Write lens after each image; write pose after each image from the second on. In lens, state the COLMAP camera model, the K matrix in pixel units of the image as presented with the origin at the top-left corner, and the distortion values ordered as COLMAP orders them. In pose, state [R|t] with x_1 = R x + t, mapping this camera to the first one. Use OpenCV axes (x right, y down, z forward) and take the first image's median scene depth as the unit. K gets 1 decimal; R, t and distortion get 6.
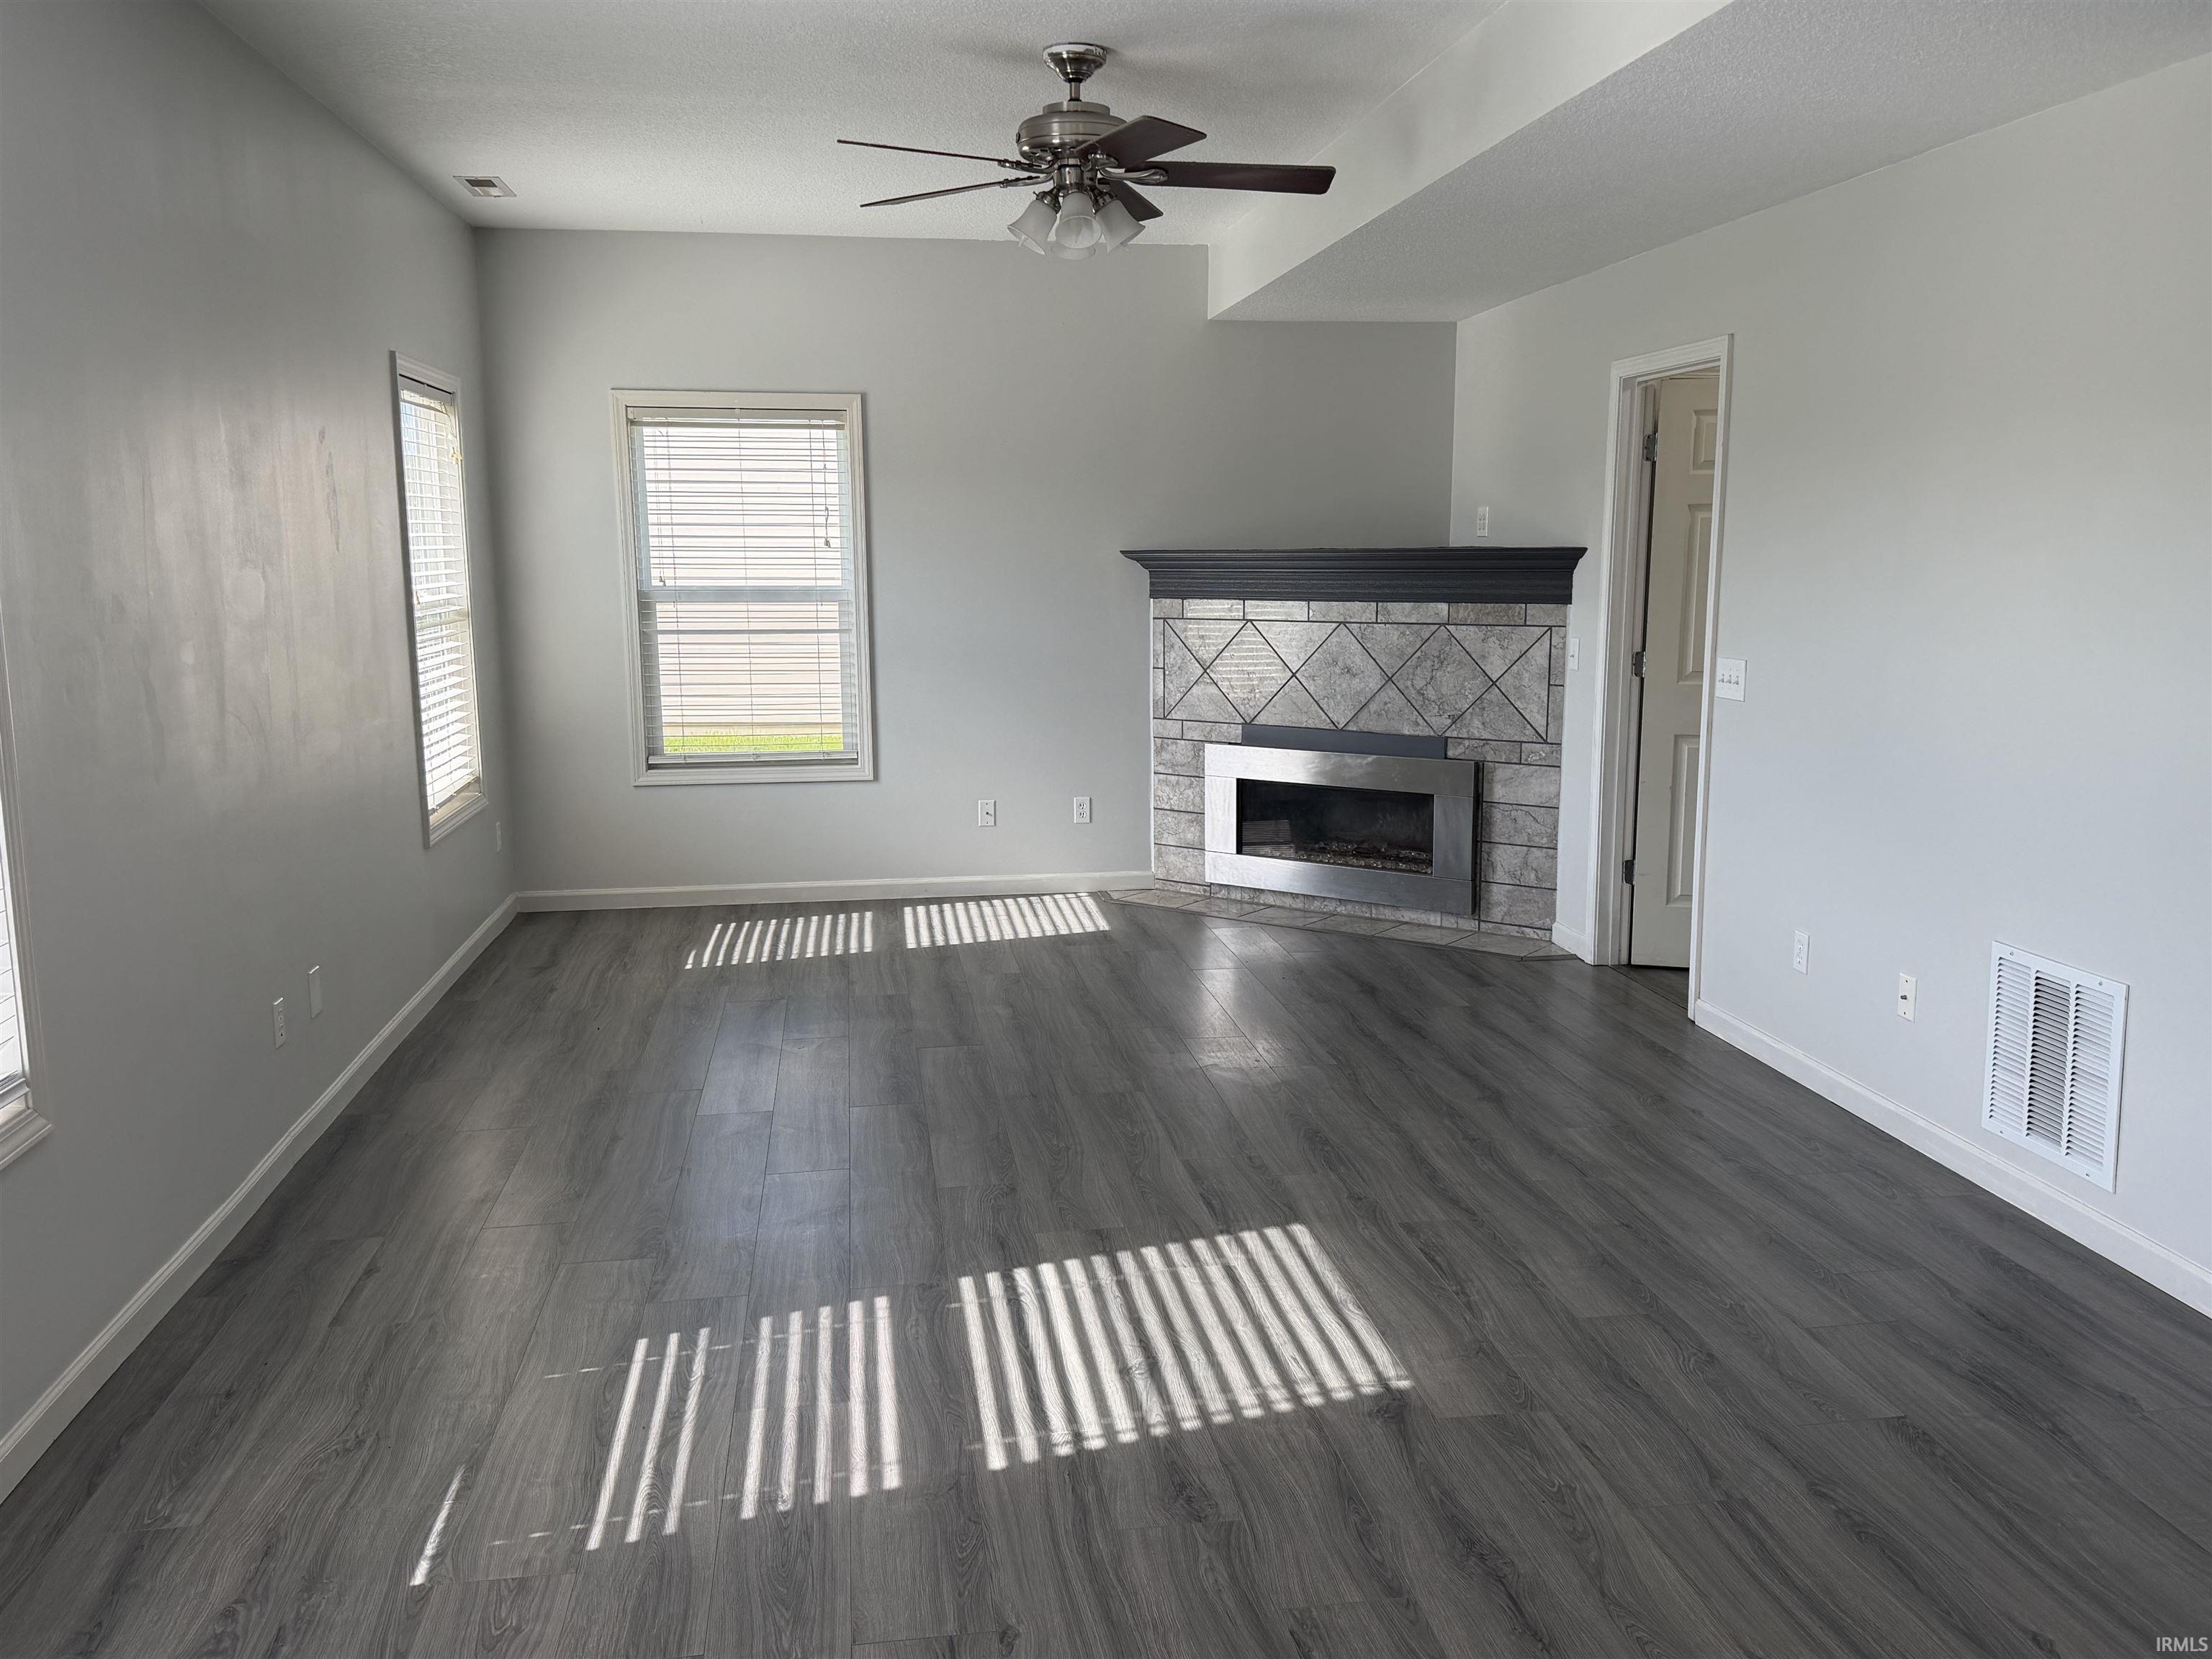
lens RADIAL K [[1803.5, 0, 1101.9], [0, 1803.5, 832.0], [0, 0, 1]] dist [0.085288, -0.089308]
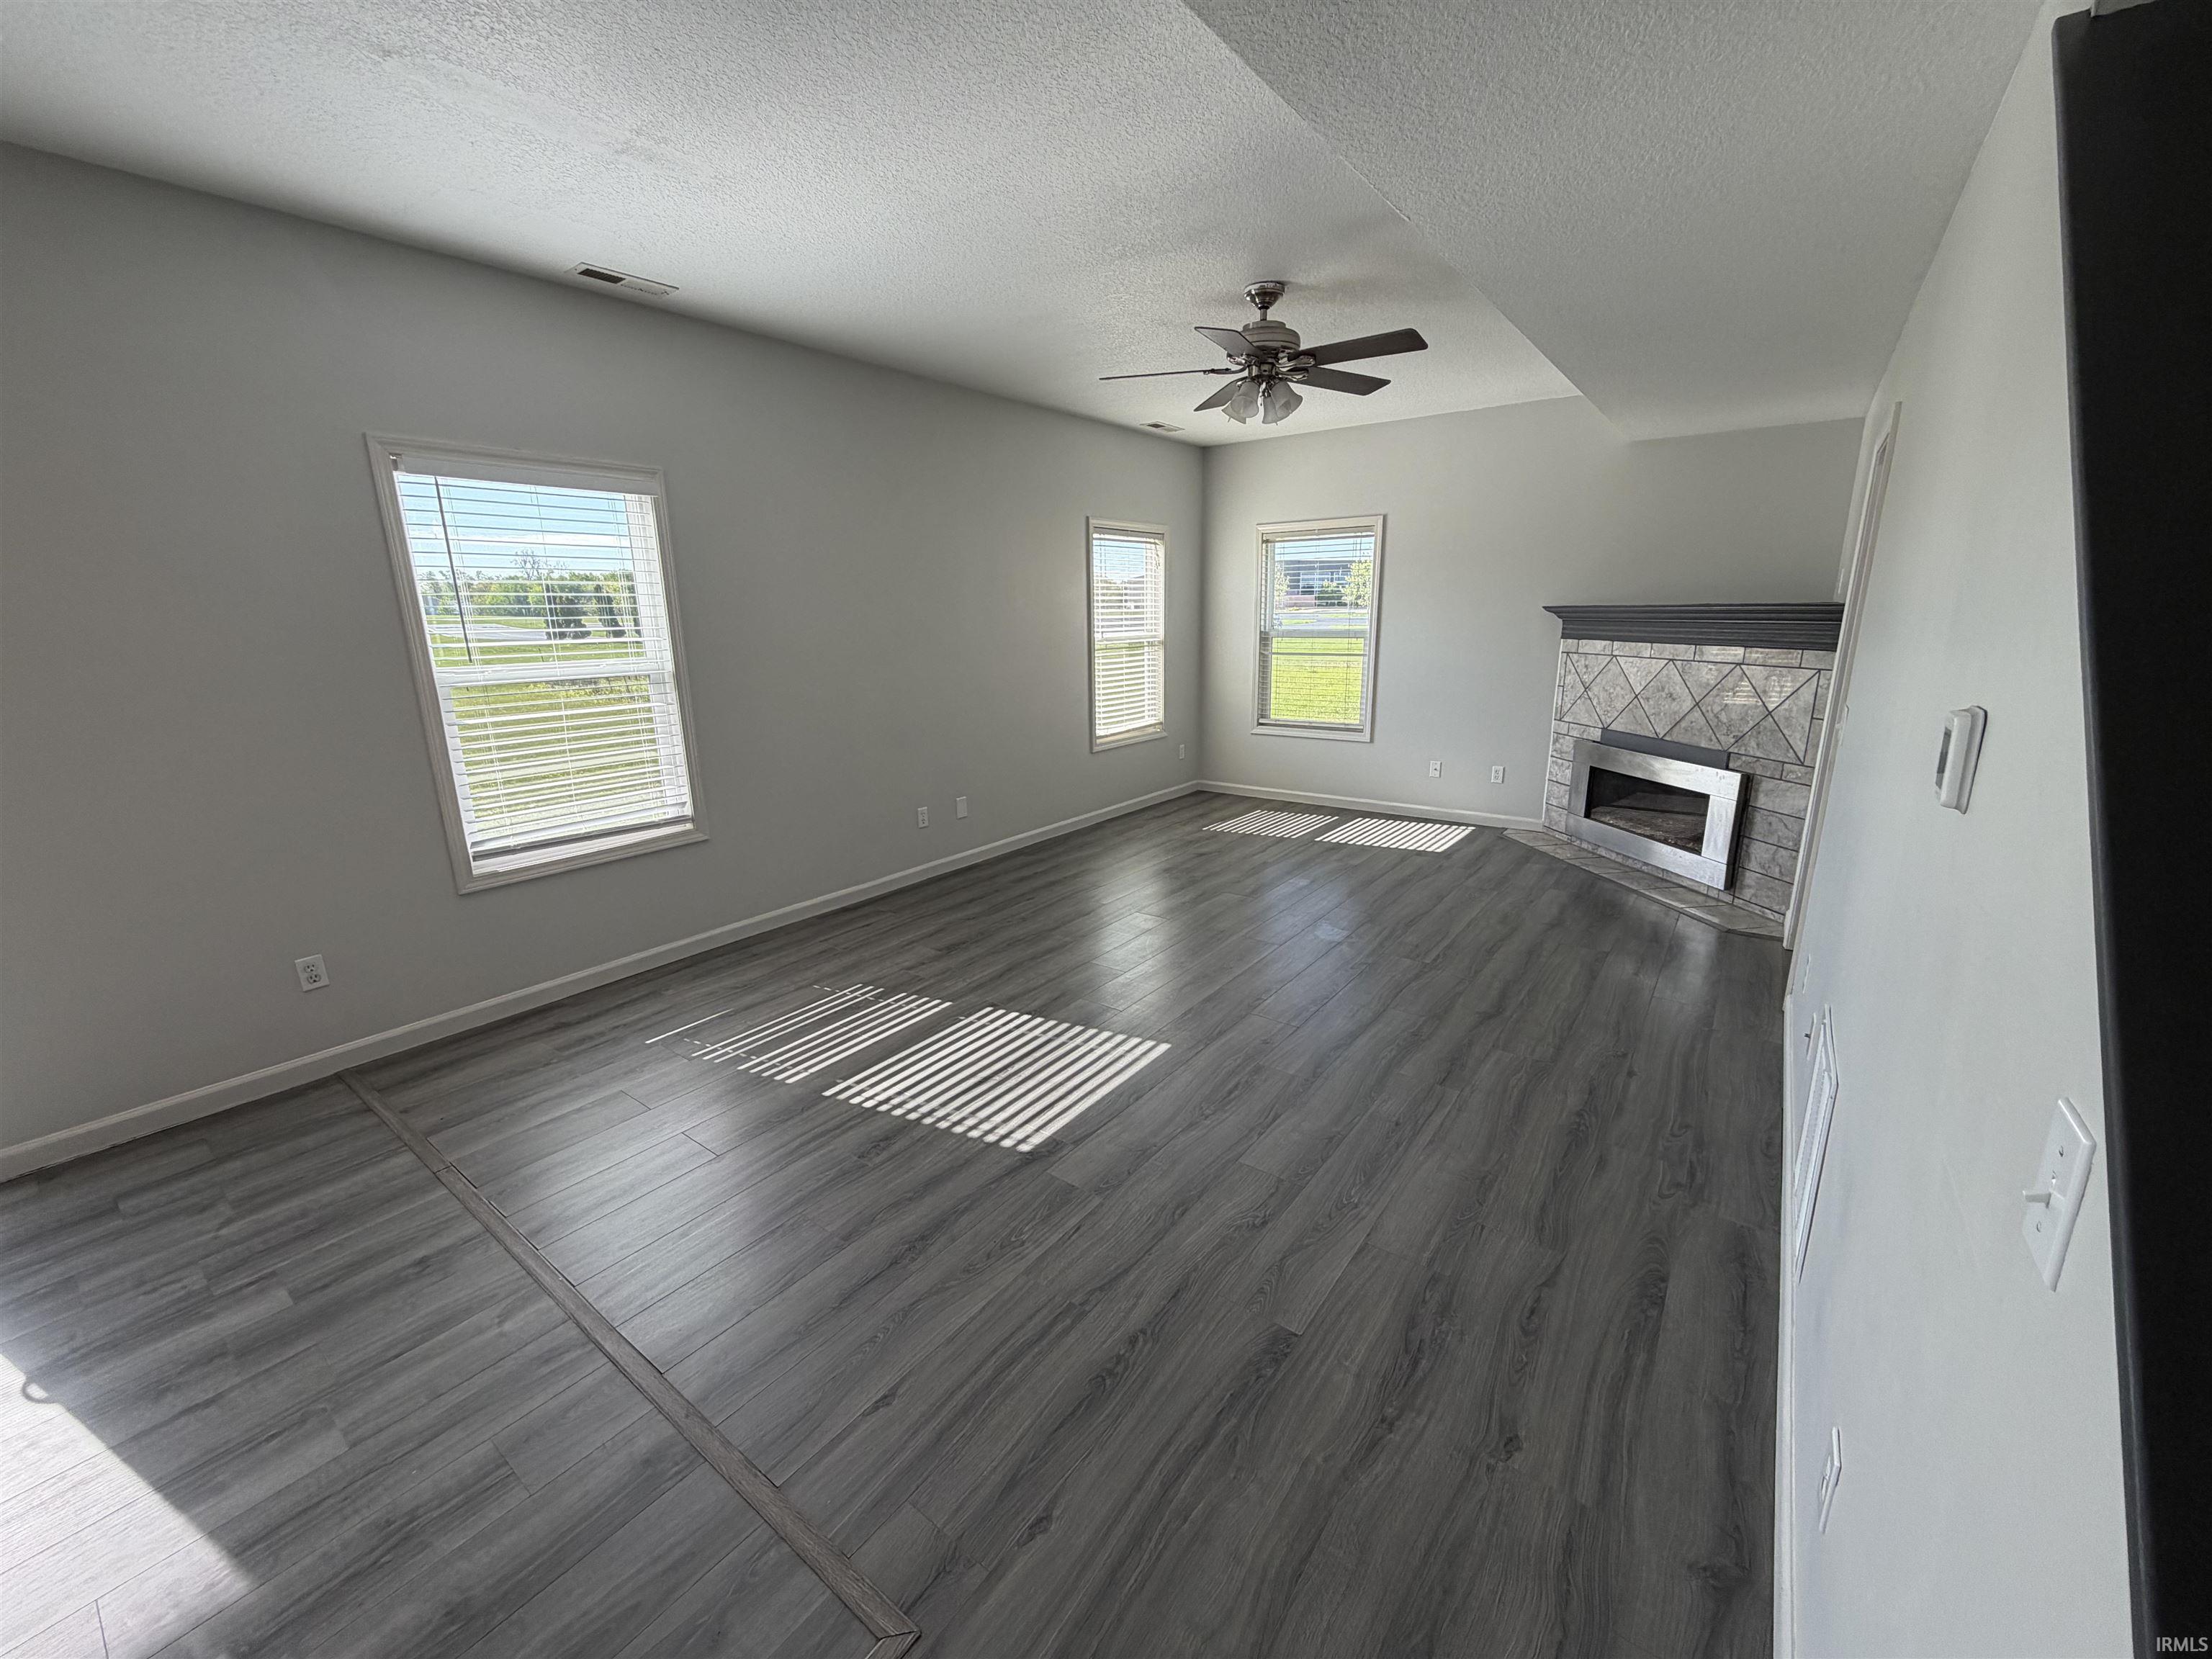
lens RADIAL K [[884.9, 0, 1094.8], [0, 884.9, 825.1], [0, 0, 1]] dist [0.011258, 0.000057]
pose [[0.700412, 0.163964, -0.694650, 0.327737], [-0.103157, 0.986292, 0.128790, -0.036709], [0.706245, -0.018548, 0.707724, 0.231523]]
